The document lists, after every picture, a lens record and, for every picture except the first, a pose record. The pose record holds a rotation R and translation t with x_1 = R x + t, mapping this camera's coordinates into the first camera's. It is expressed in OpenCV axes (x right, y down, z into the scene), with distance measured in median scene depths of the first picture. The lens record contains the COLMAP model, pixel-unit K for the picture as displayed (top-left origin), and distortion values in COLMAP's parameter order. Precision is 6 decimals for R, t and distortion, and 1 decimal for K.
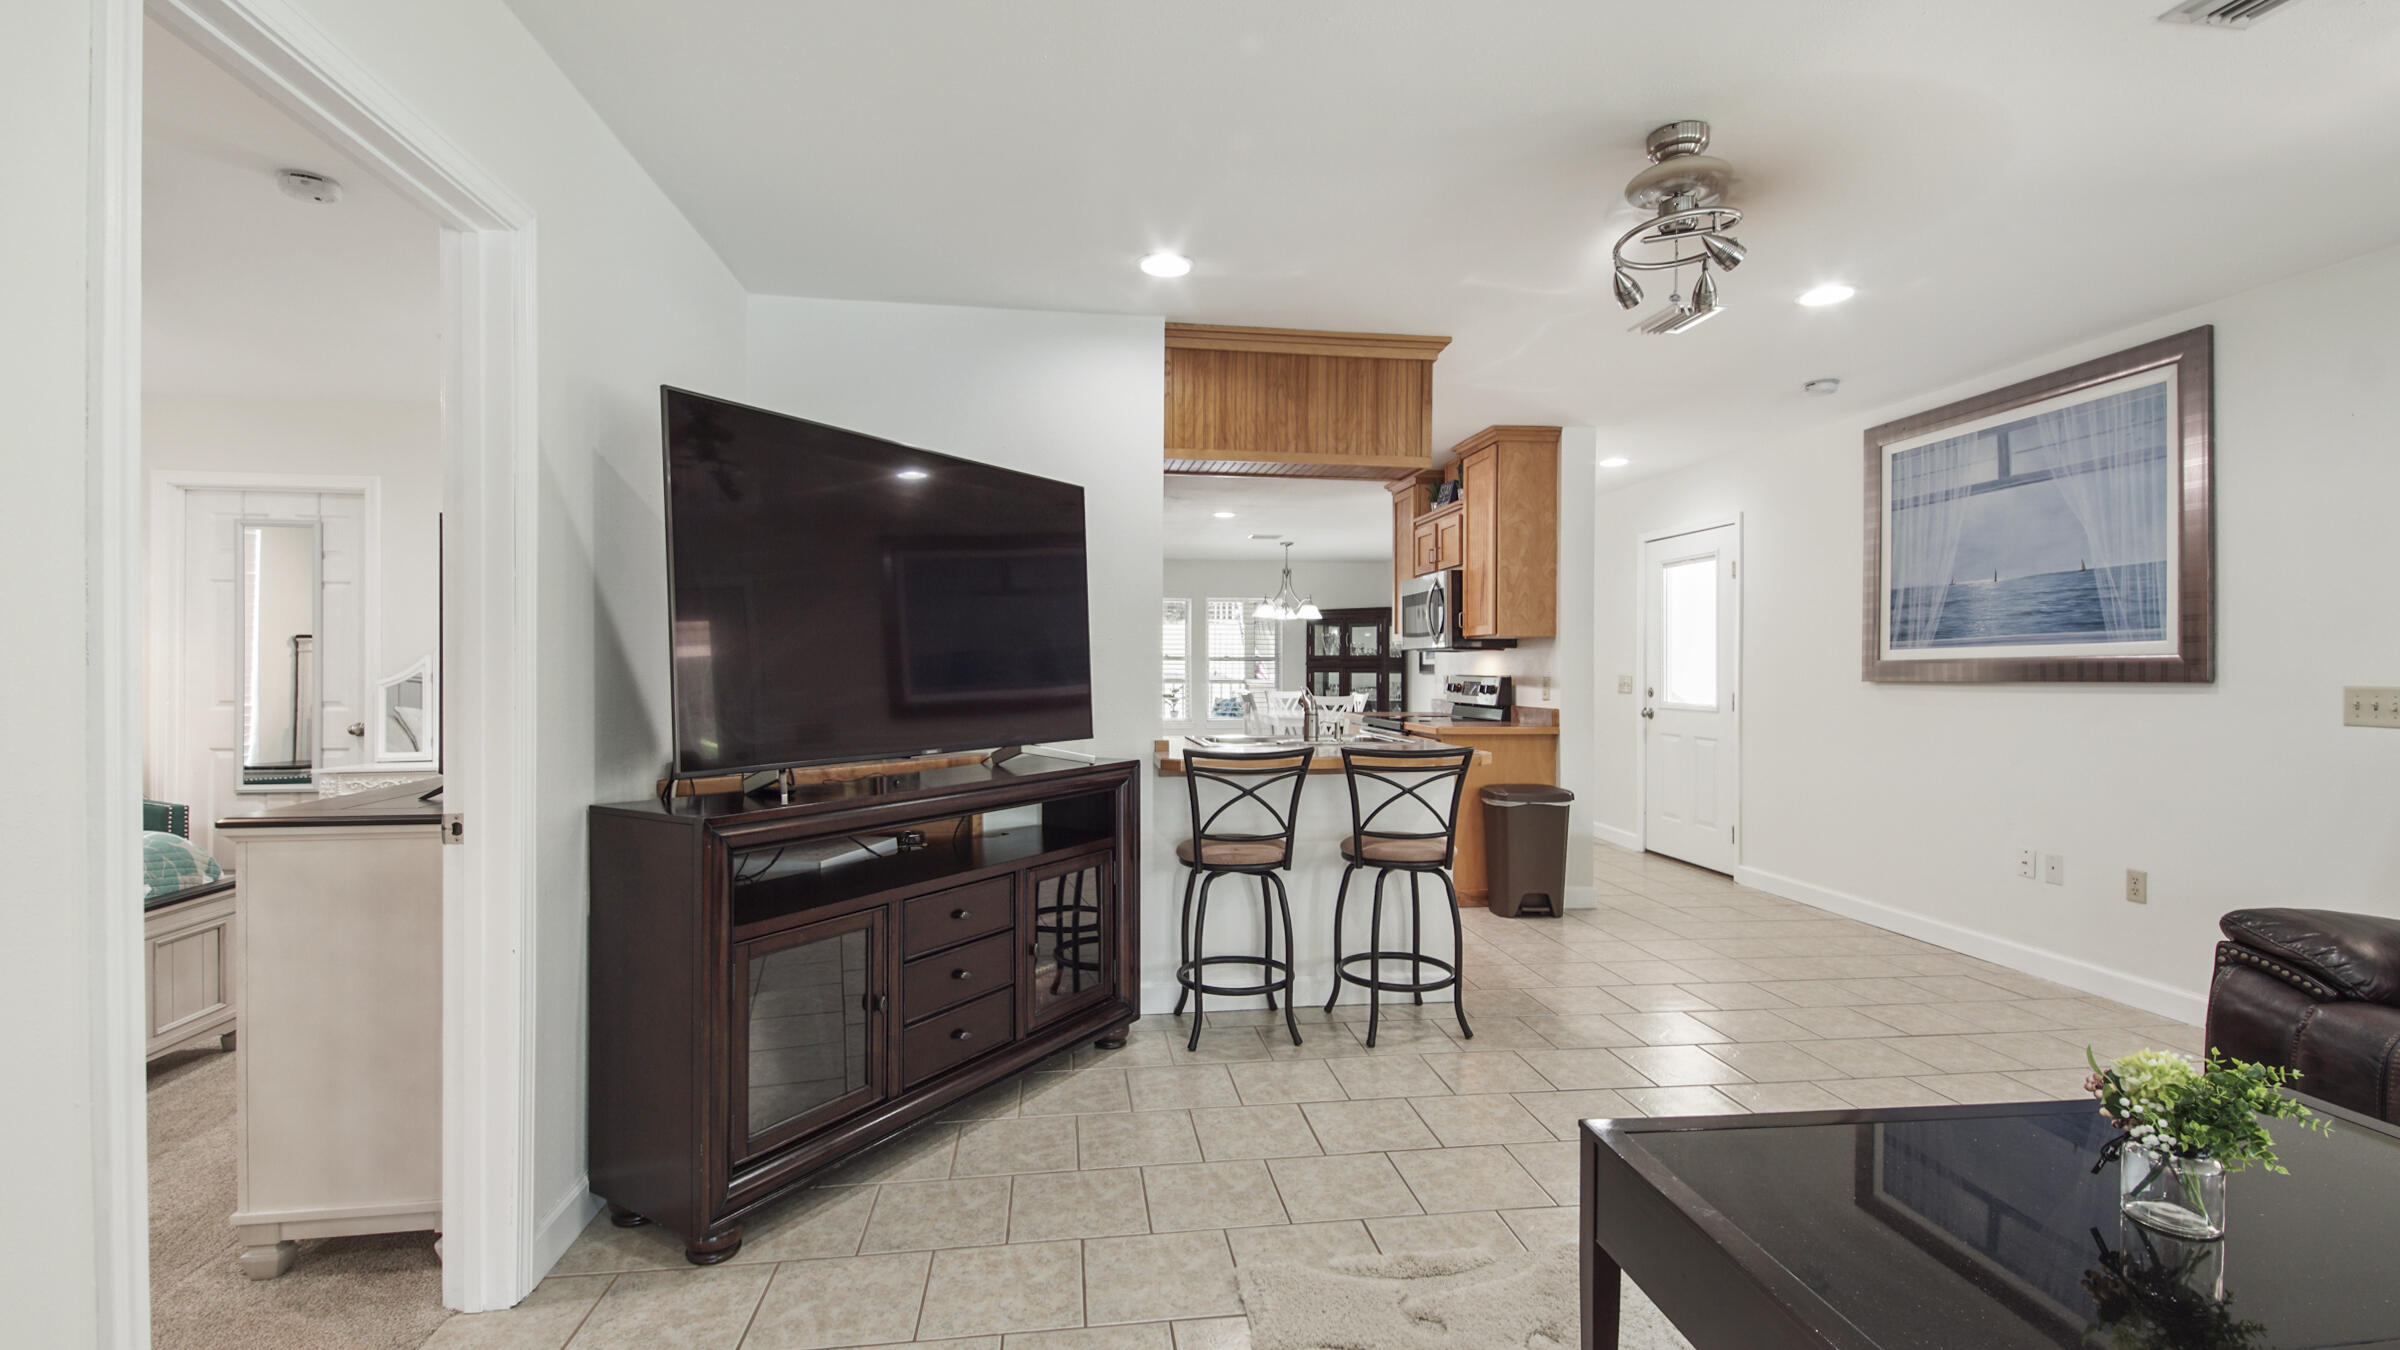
lens RADIAL K [[1093.0, 0, 1187.6], [0, 1093.0, 665.6], [0, 0, 1]] dist [0.000414, -0.000392]
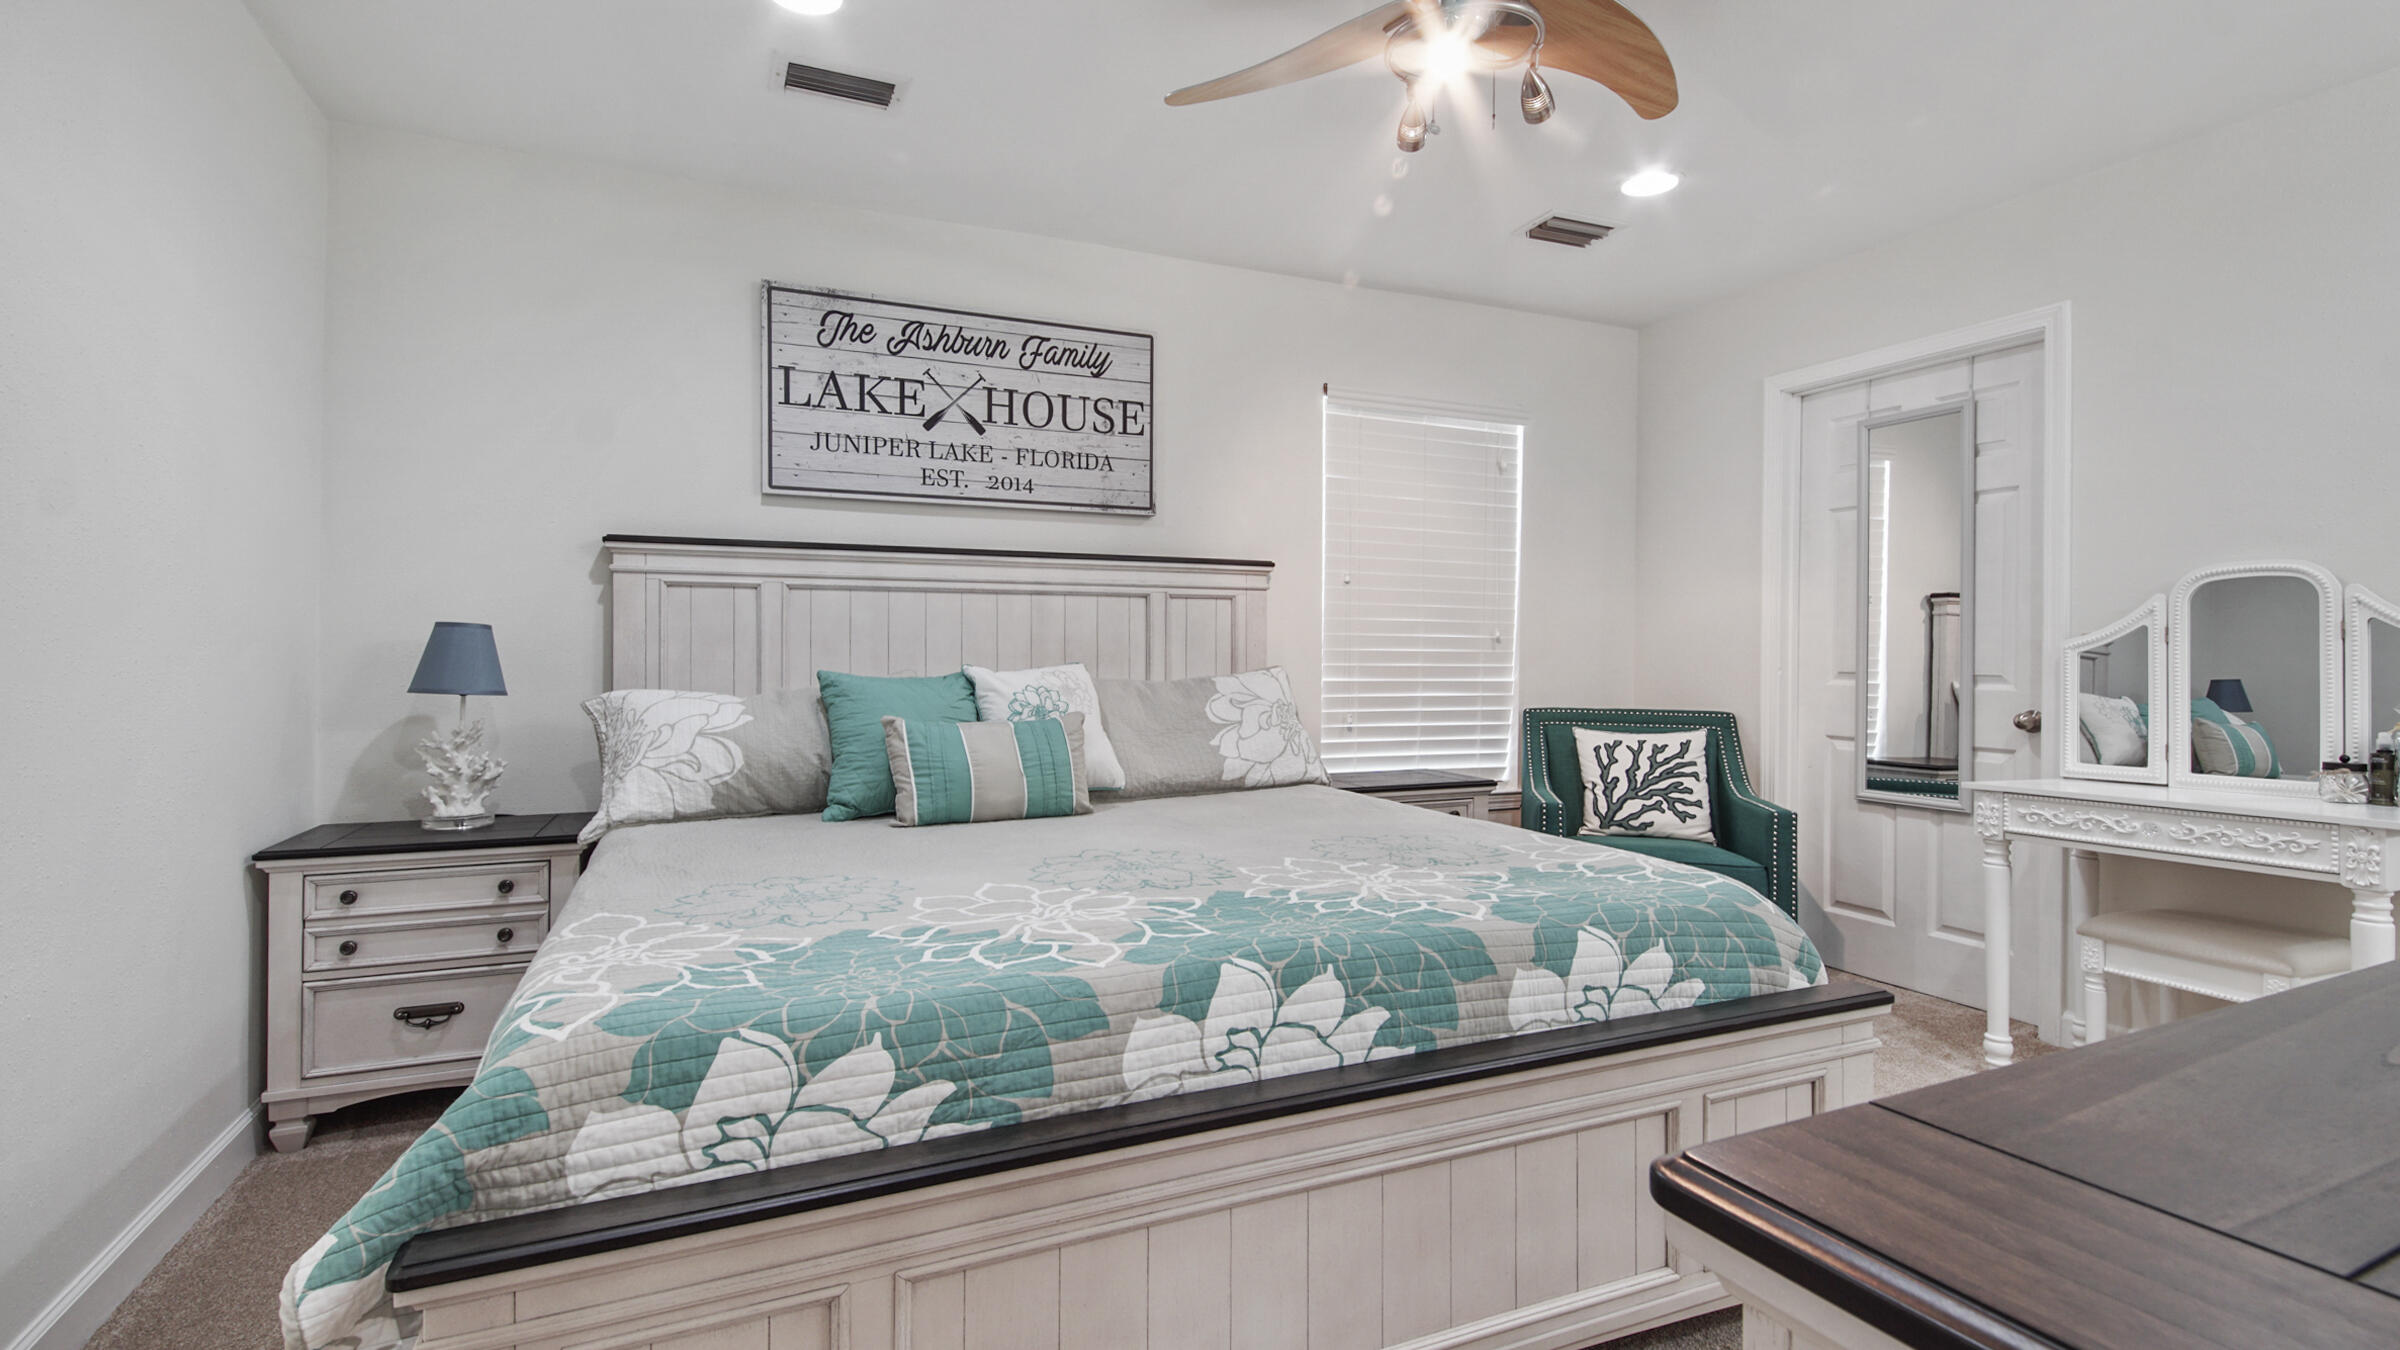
lens RADIAL K [[1093.0, 0, 1187.6], [0, 1093.0, 665.6], [0, 0, 1]] dist [0.000414, -0.000392]
pose [[0.291797, 0.006880, -0.956455, -0.304914], [-0.000695, 0.999975, 0.006982, 0.022886], [0.956480, -0.001373, 0.291795, 0.360979]]
